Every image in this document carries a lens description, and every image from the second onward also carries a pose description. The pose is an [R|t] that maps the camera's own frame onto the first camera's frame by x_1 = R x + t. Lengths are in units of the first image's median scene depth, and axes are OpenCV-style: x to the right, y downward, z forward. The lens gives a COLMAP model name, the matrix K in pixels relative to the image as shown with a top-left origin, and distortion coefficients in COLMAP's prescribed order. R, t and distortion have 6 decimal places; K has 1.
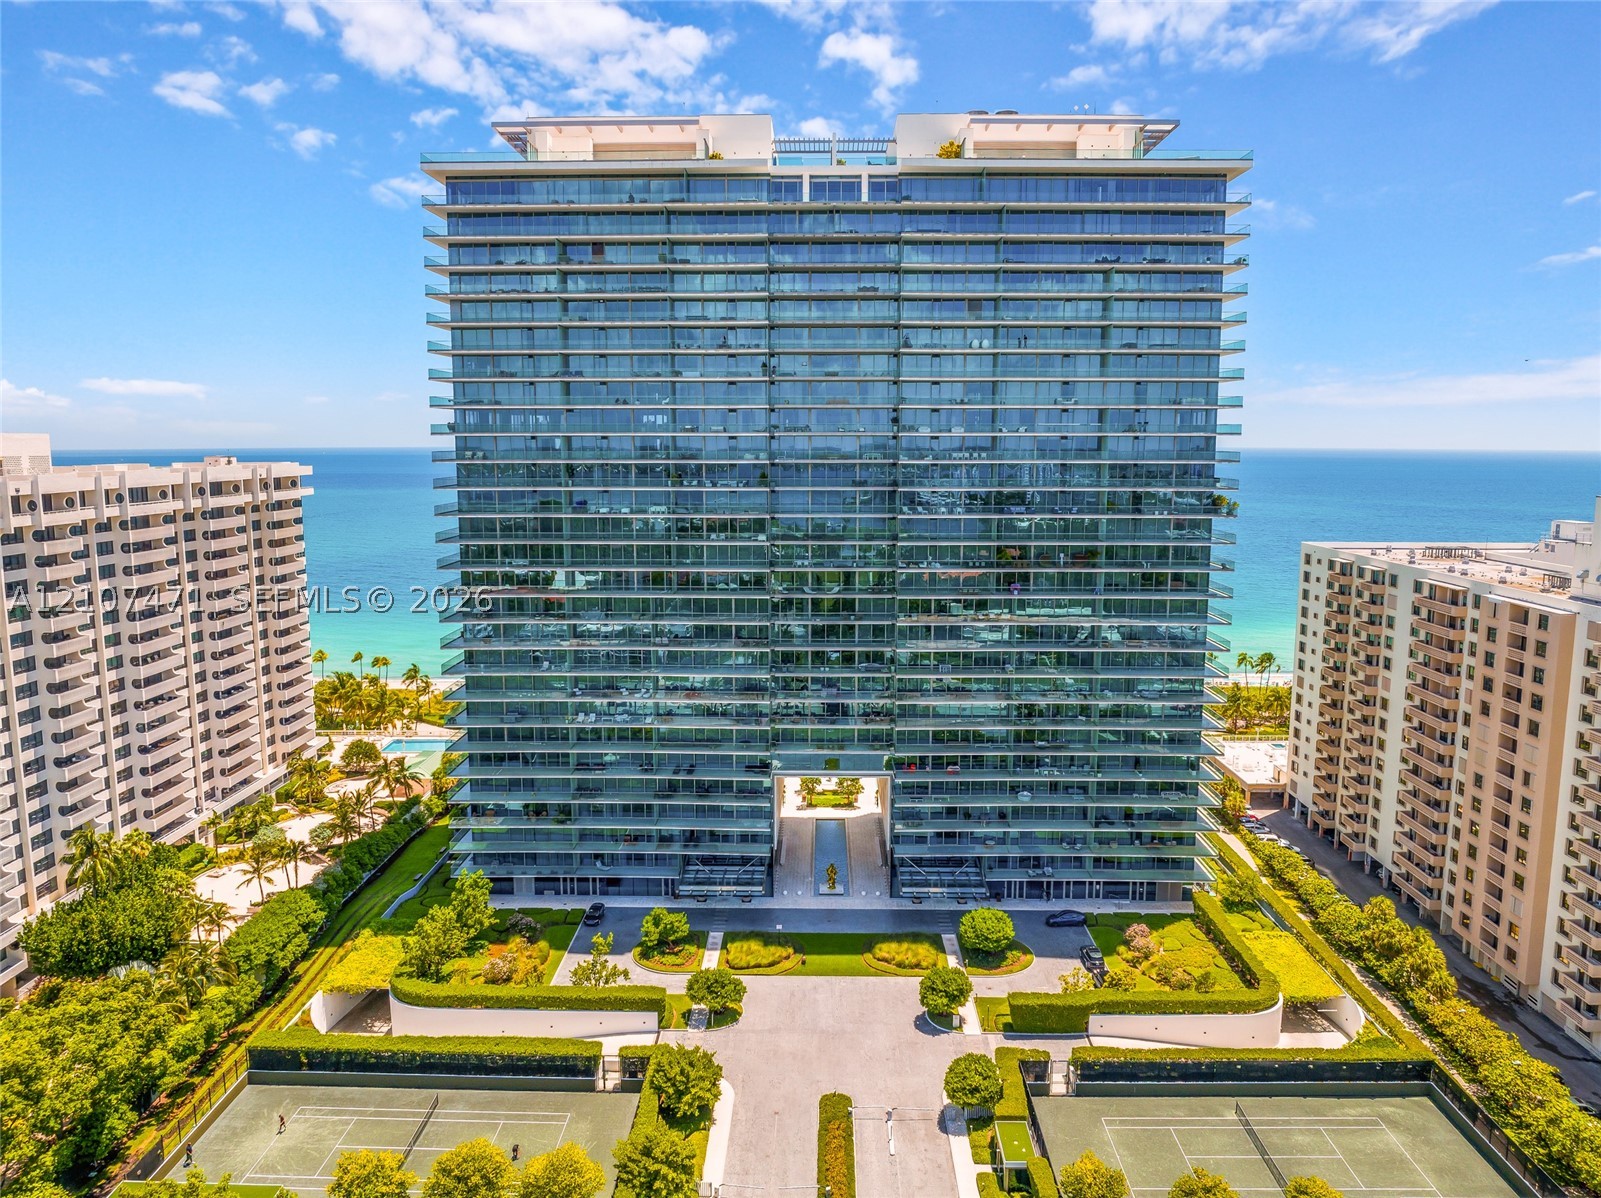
lens RADIAL K [[1103.9, 0, 800.5], [0, 1103.9, 599.0], [0, 0, 1]] dist [-0.046494, 0.014692]
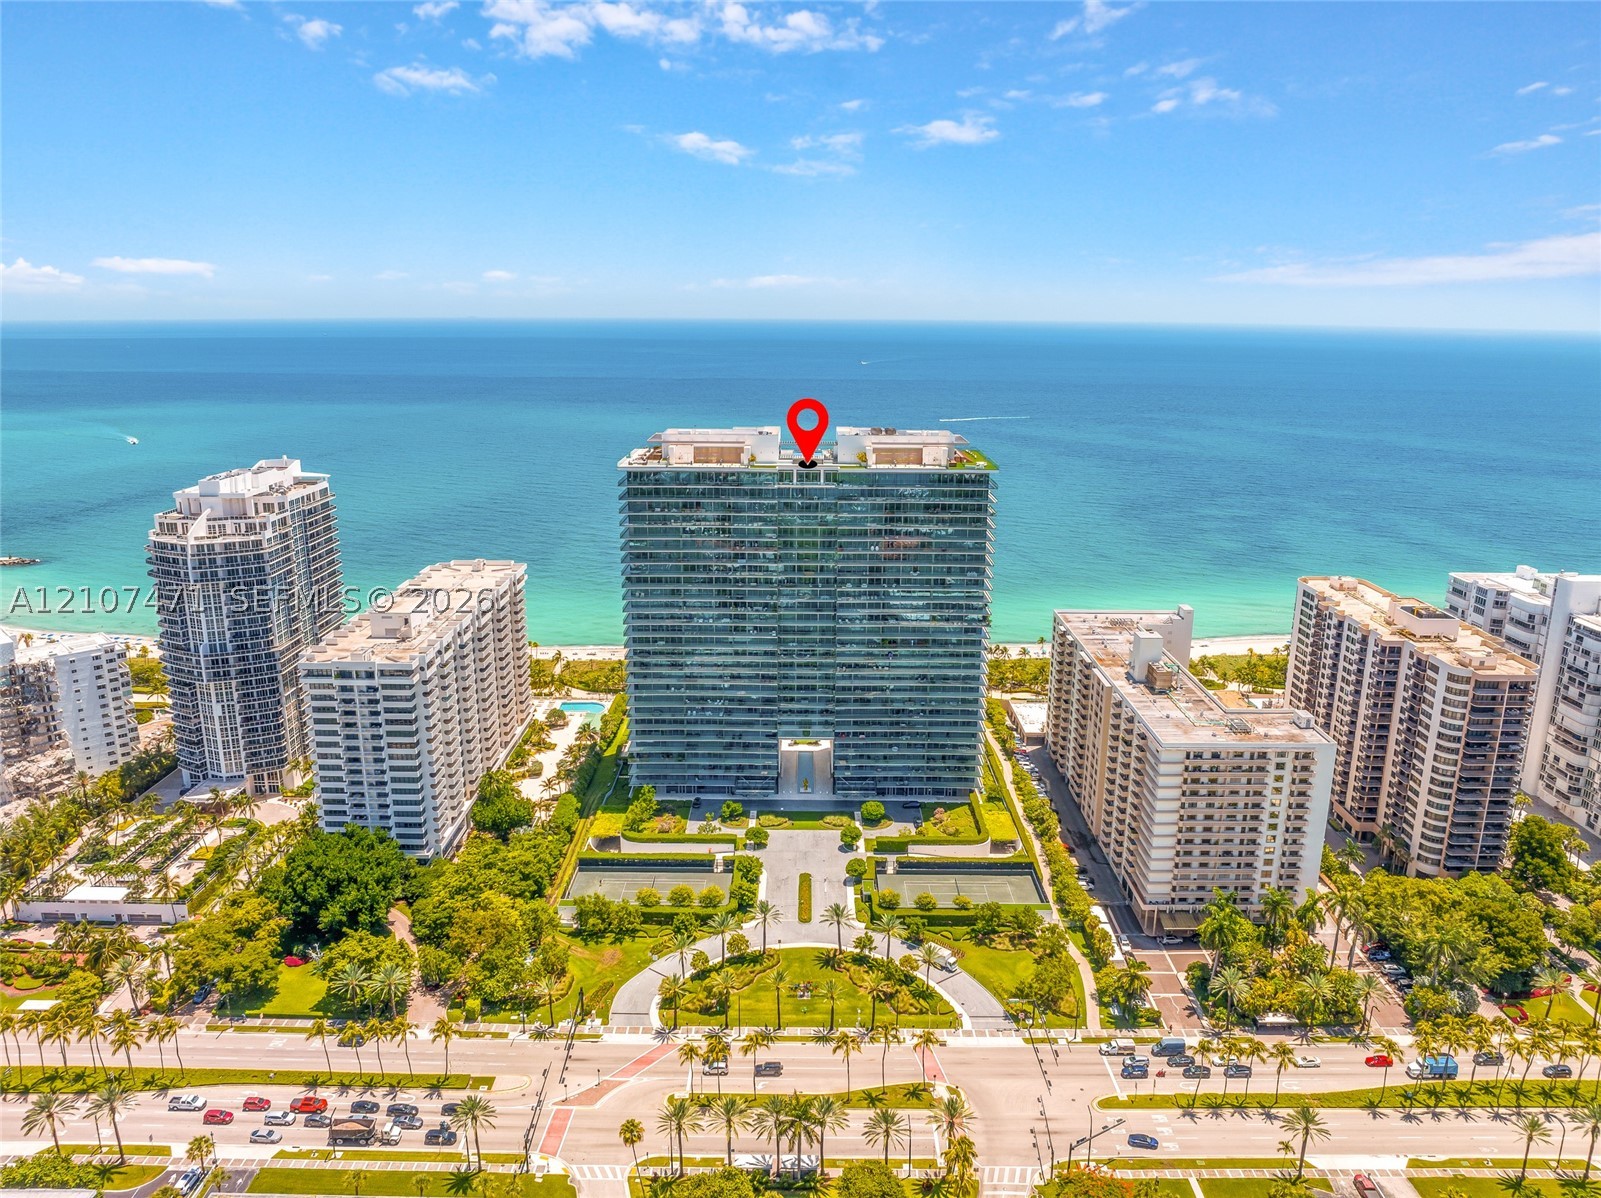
lens RADIAL K [[1093.5, 0, 834.6], [0, 1093.5, 592.7], [0, 0, 1]] dist [-0.168153, 0.070203]
pose [[0.999031, 0.006643, 0.043502, -0.010520], [-0.011651, 0.993194, 0.115891, -0.383513], [-0.042436, -0.116285, 0.992309, -1.110754]]
